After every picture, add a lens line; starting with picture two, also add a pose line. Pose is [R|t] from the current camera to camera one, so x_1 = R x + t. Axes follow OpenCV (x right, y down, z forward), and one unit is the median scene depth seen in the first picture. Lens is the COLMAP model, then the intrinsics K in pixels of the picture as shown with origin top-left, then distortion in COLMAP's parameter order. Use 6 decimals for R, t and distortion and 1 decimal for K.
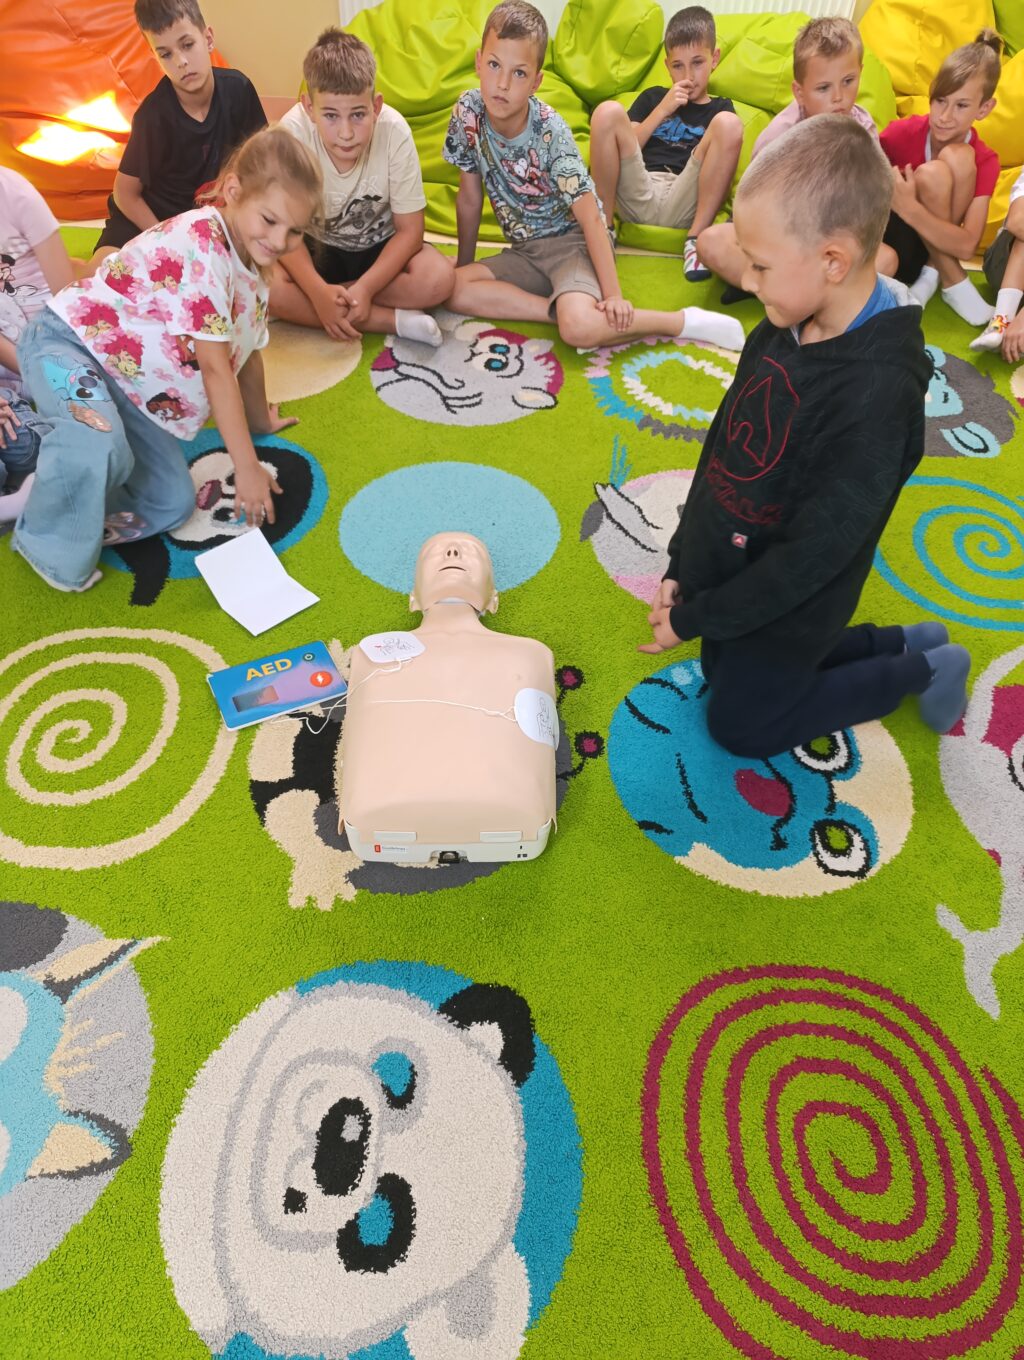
lens RADIAL K [[931.3, 0, 514.0], [0, 931.3, 680.4], [0, 0, 1]] dist [0.017020, -0.033107]
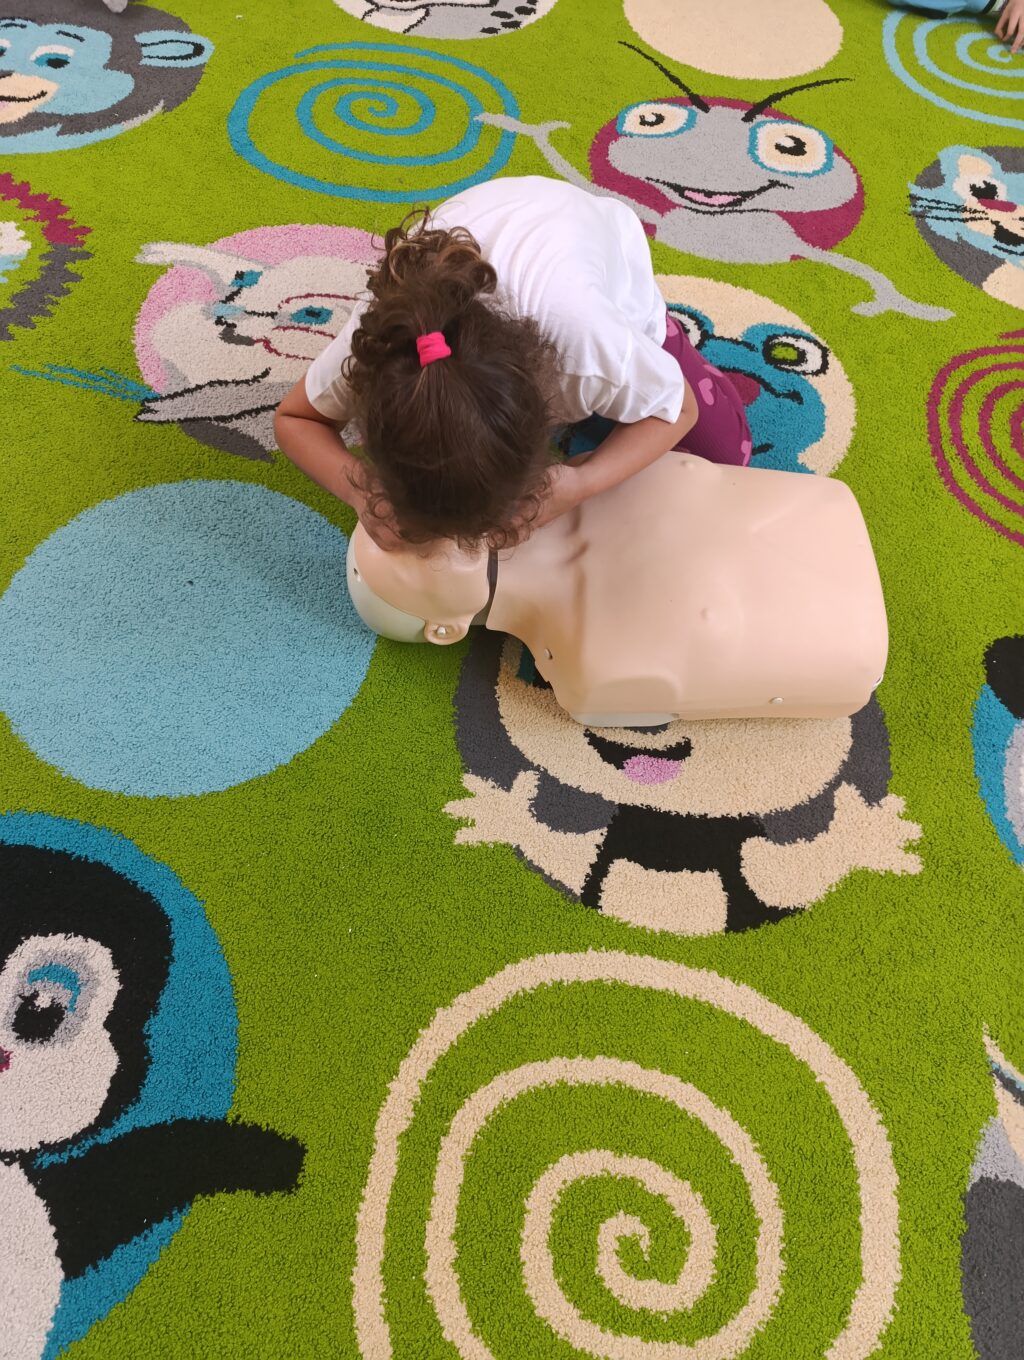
lens RADIAL K [[929.0, 0, 488.8], [0, 929.0, 679.4], [0, 0, 1]] dist [0.020436, -0.032714]
pose [[0.130810, -0.880219, 0.456184, -0.535669], [0.681740, 0.413943, 0.603226, -0.587513], [-0.719805, 0.232091, 0.654228, 0.751035]]
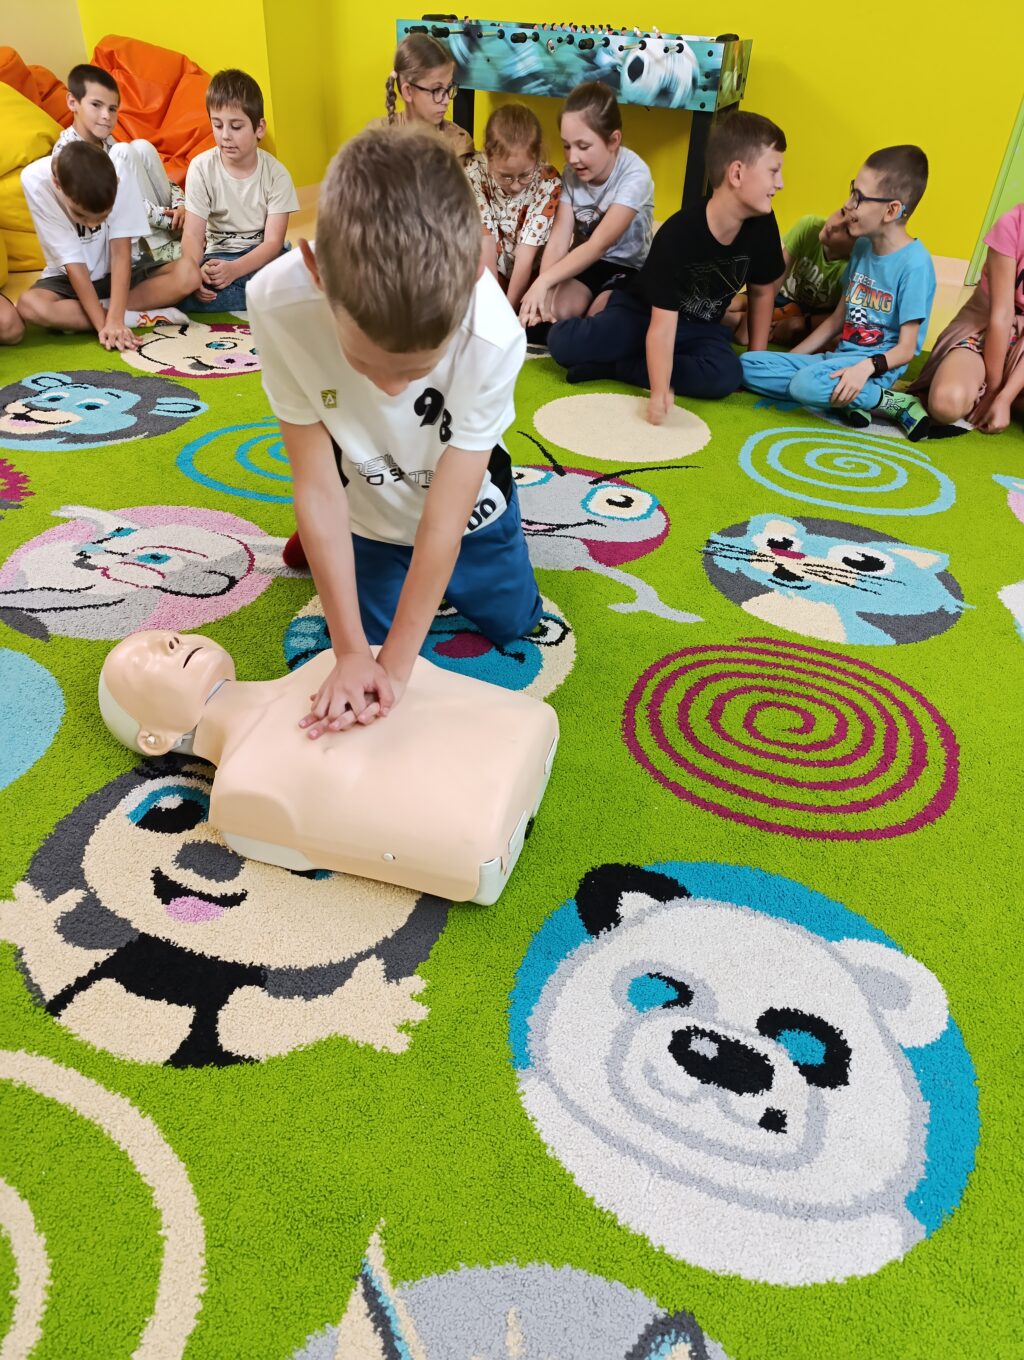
lens RADIAL K [[922.0, 0, 504.4], [0, 922.0, 685.3], [0, 0, 1]] dist [0.024986, -0.032788]
pose [[0.339217, -0.585258, 0.736481, -0.617265], [0.662843, 0.704239, 0.254336, -0.101413], [-0.667510, 0.401897, 0.626825, 0.392755]]
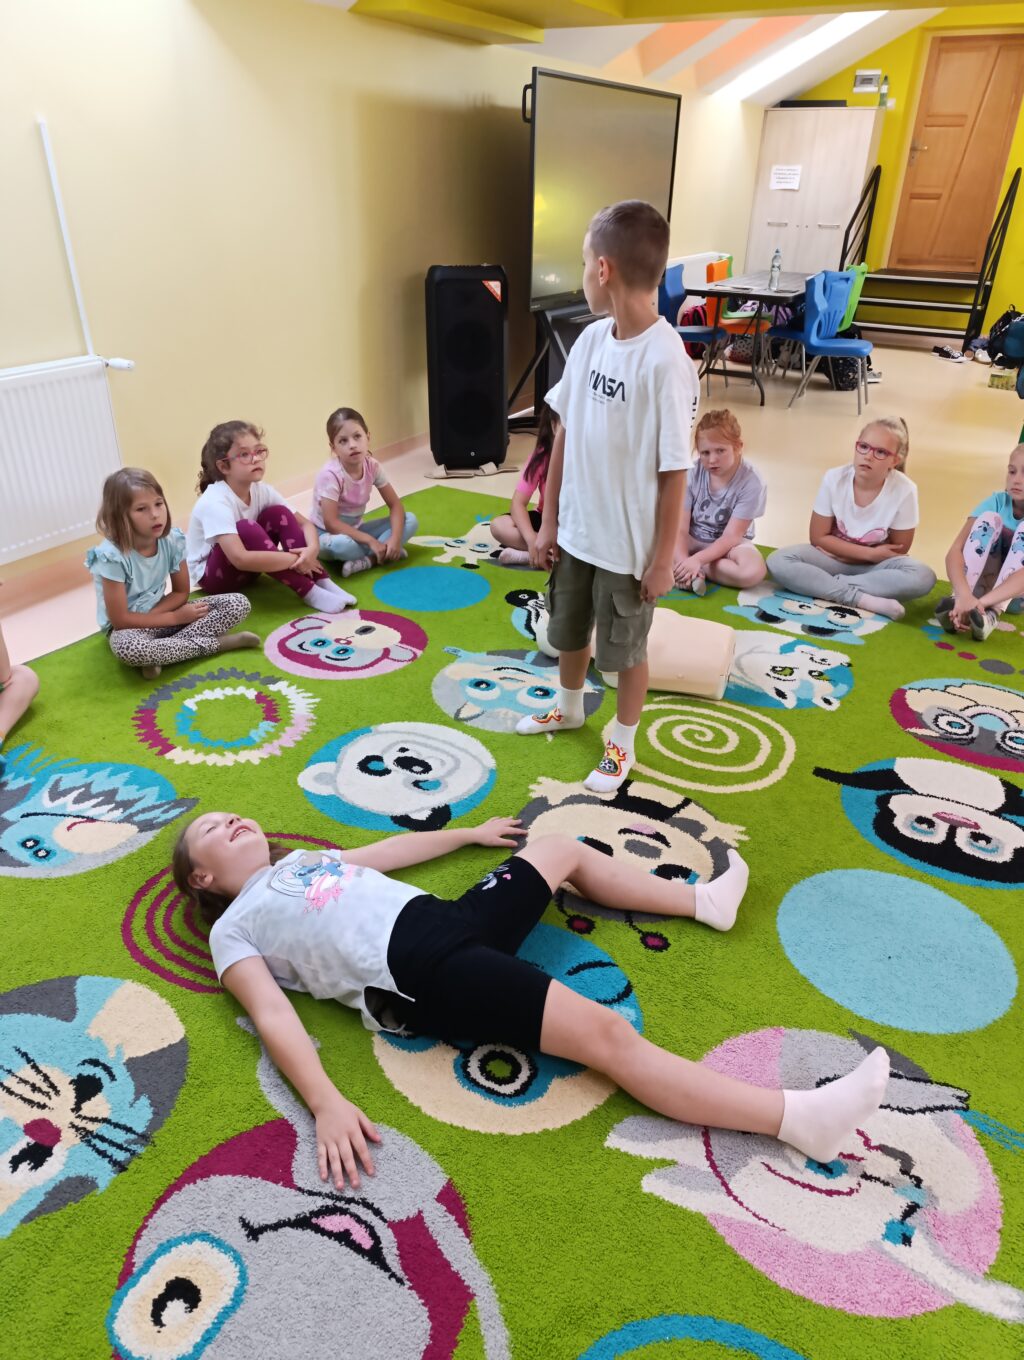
lens RADIAL K [[924.4, 0, 517.7], [0, 924.4, 675.6], [0, 0, 1]] dist [0.022505, -0.030695]
pose [[-0.451242, 0.383009, -0.806030, 1.230293], [-0.677257, 0.441187, 0.588793, -0.932000], [0.581123, 0.811578, 0.060314, 0.747744]]
